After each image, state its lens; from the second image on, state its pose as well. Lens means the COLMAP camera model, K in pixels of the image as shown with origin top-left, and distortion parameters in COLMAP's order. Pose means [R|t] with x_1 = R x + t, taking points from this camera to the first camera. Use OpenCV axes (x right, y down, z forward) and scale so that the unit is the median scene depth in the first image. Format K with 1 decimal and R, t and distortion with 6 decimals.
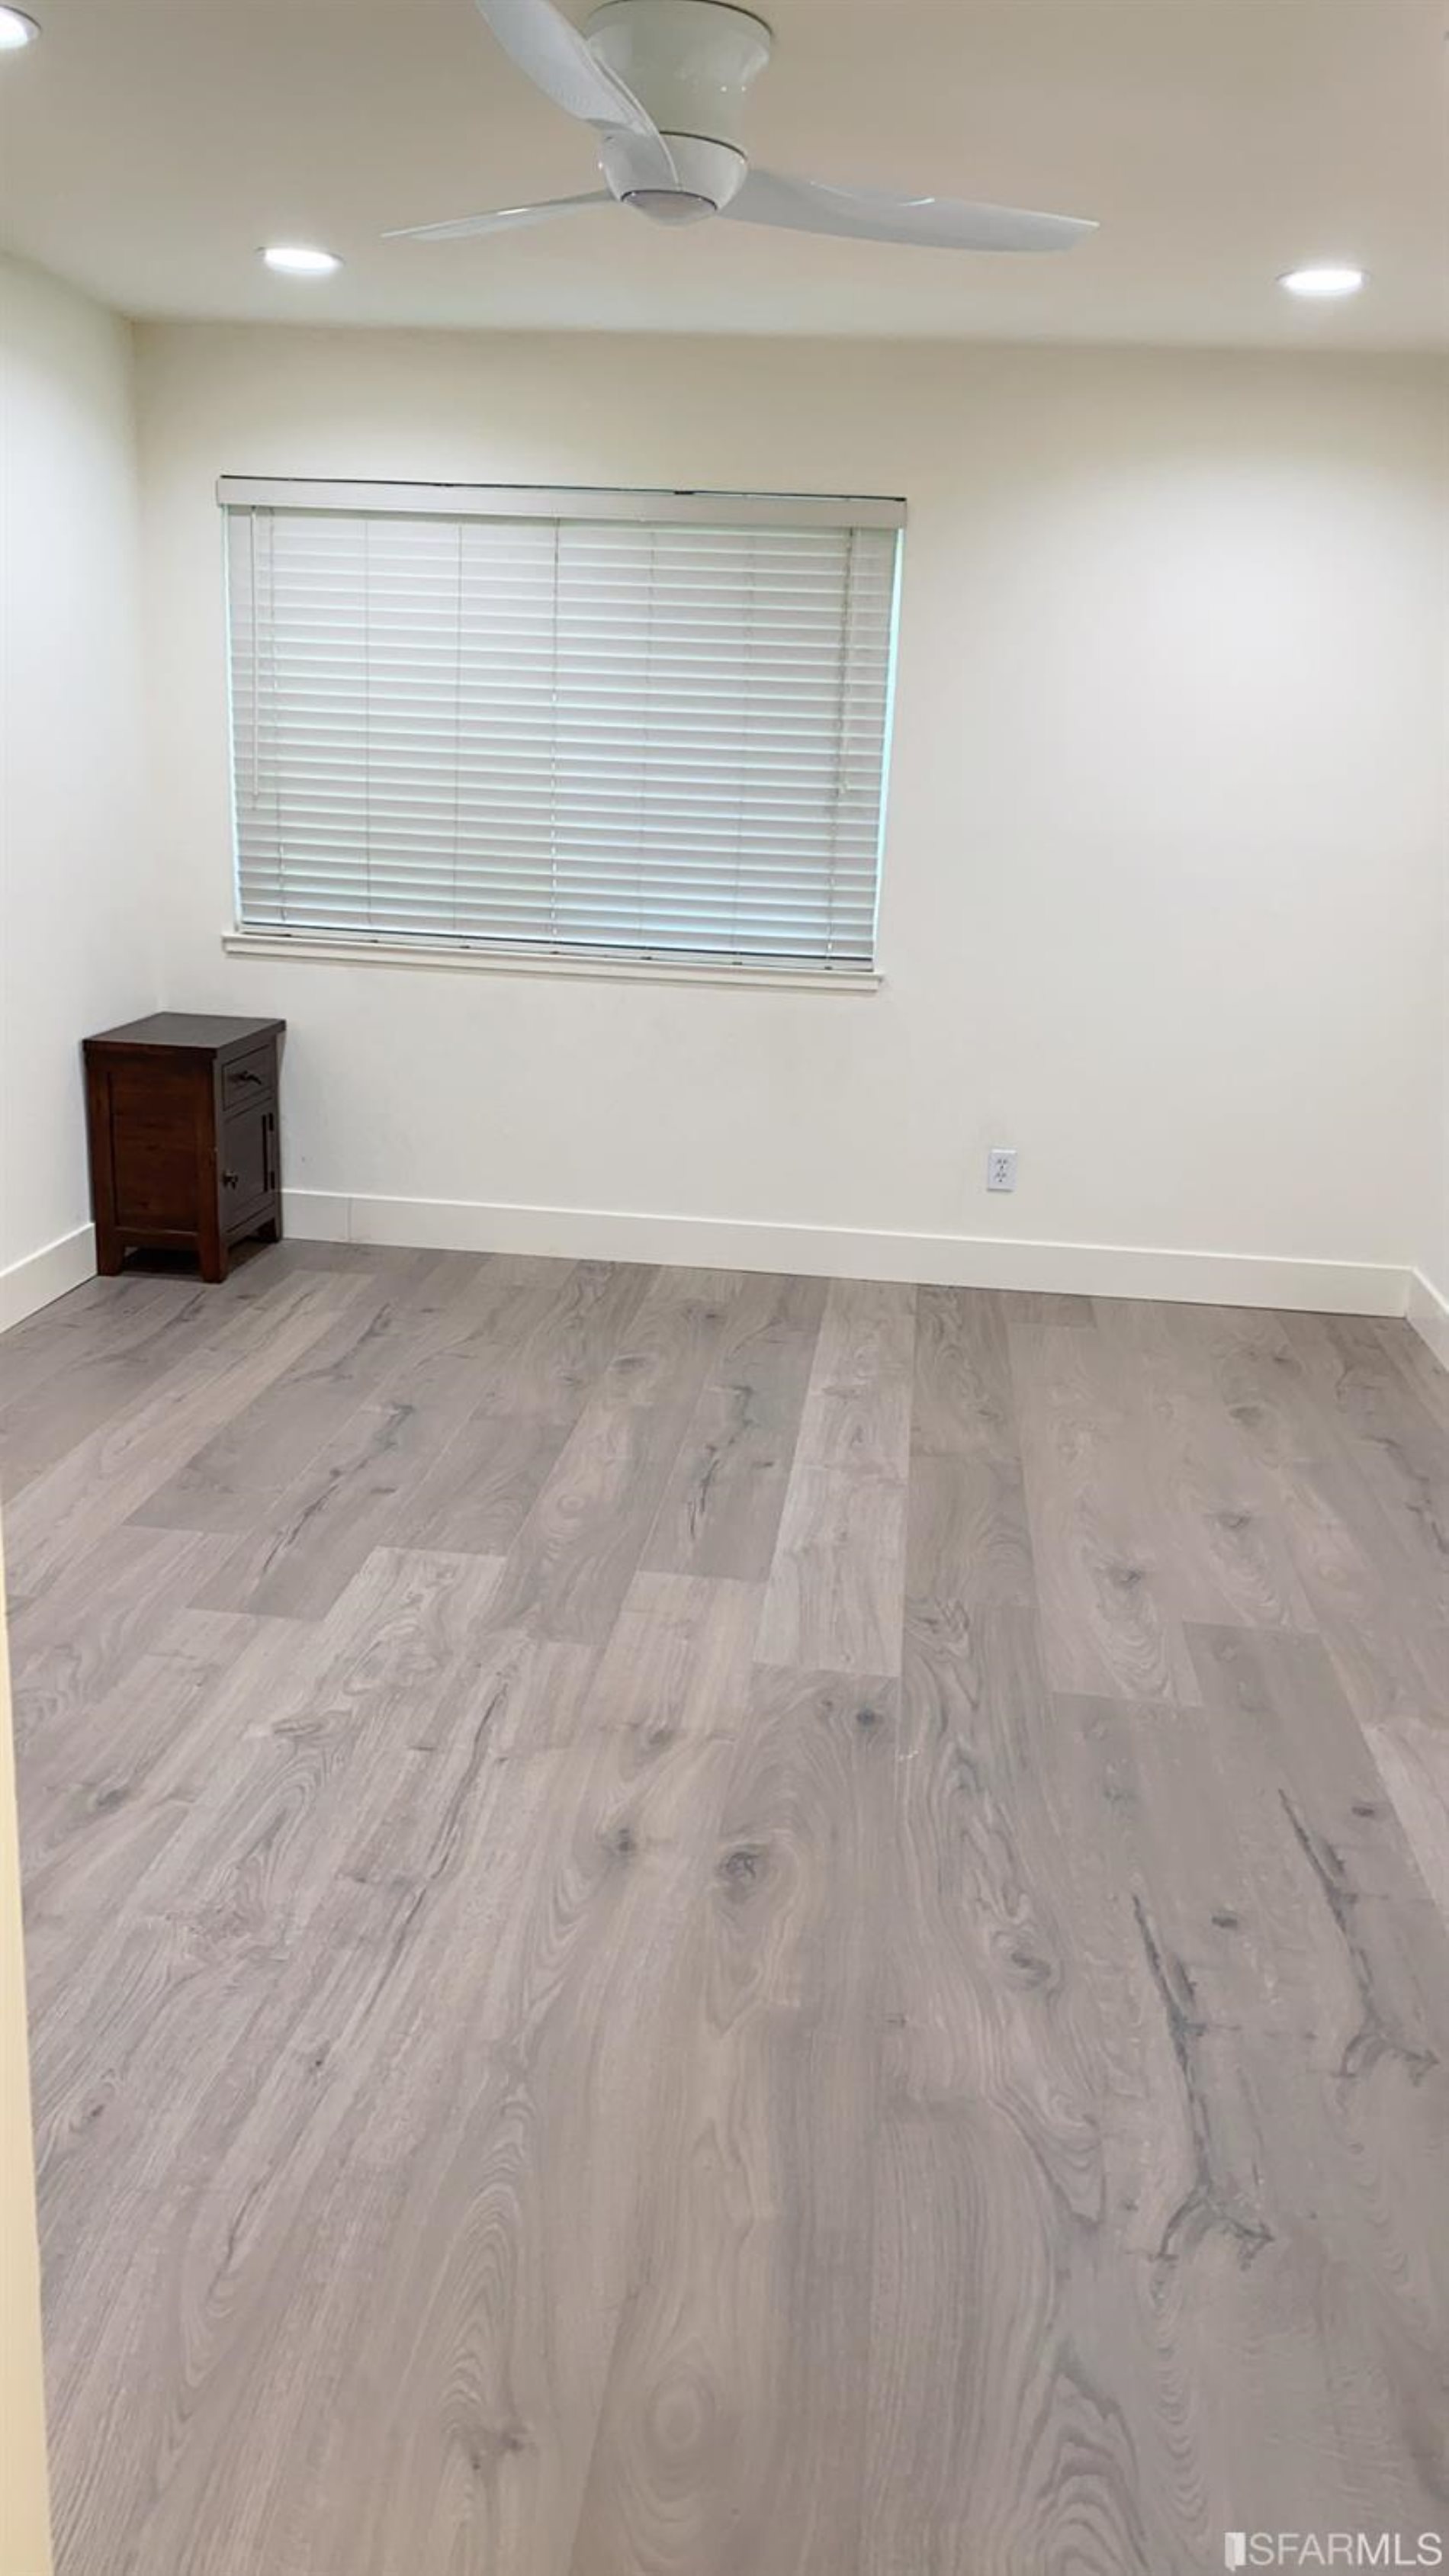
lens RADIAL K [[1880.6, 0, 724.5], [0, 1880.6, 1288.0], [0, 0, 1]] dist [0.069088, -0.091197]
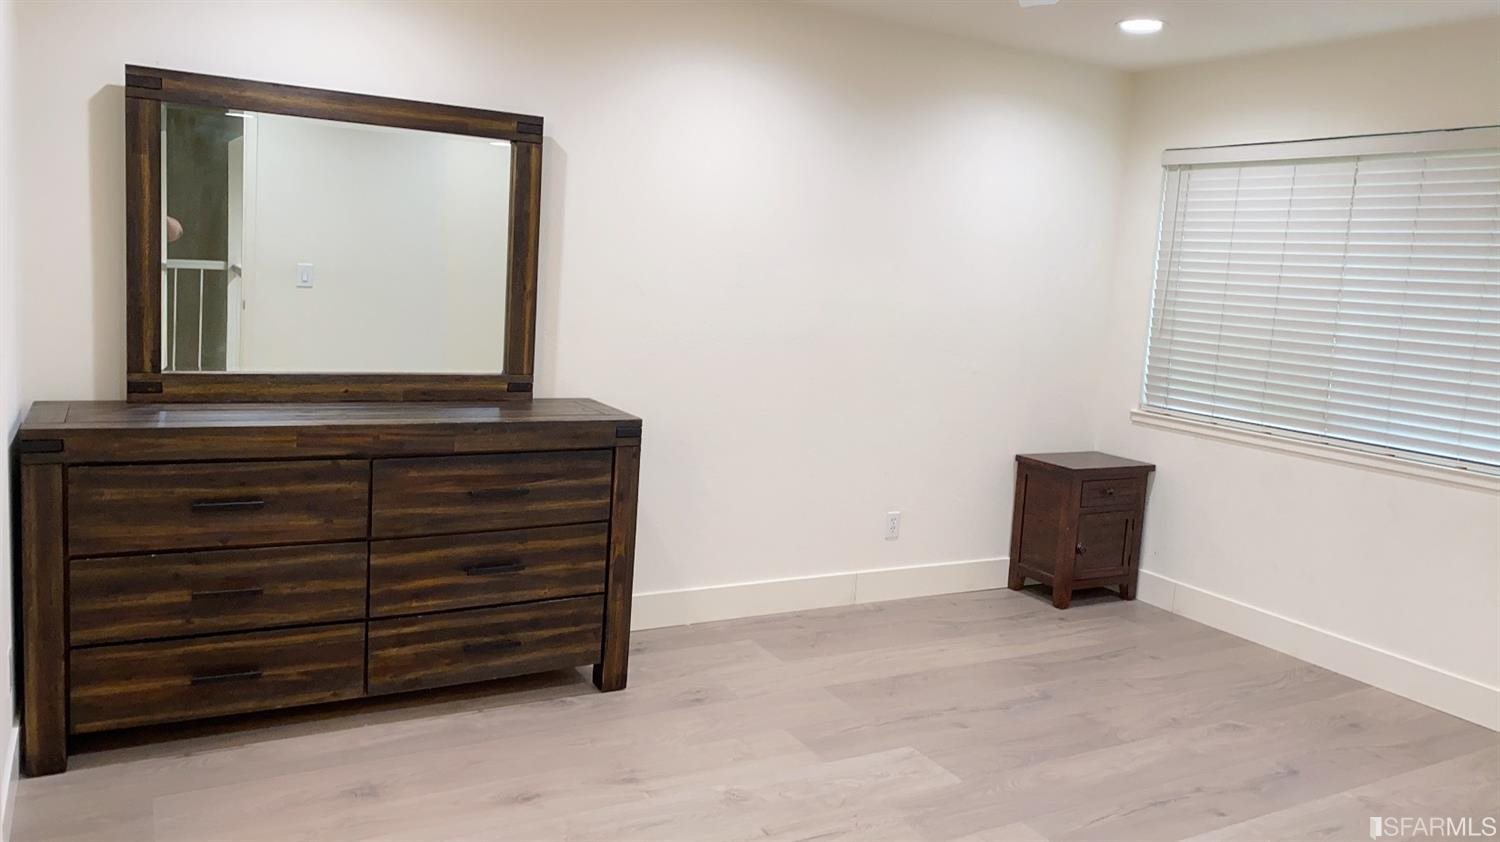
lens RADIAL K [[1095.0, 0, 721.3], [0, 1095.0, 417.8], [0, 0, 1]] dist [0.069088, -0.091197]
pose [[0.577244, 0.106209, -0.809635, 0.335381], [-0.263530, 0.962682, -0.061602, -0.026732], [0.772879, 0.248923, 0.583692, 0.164049]]
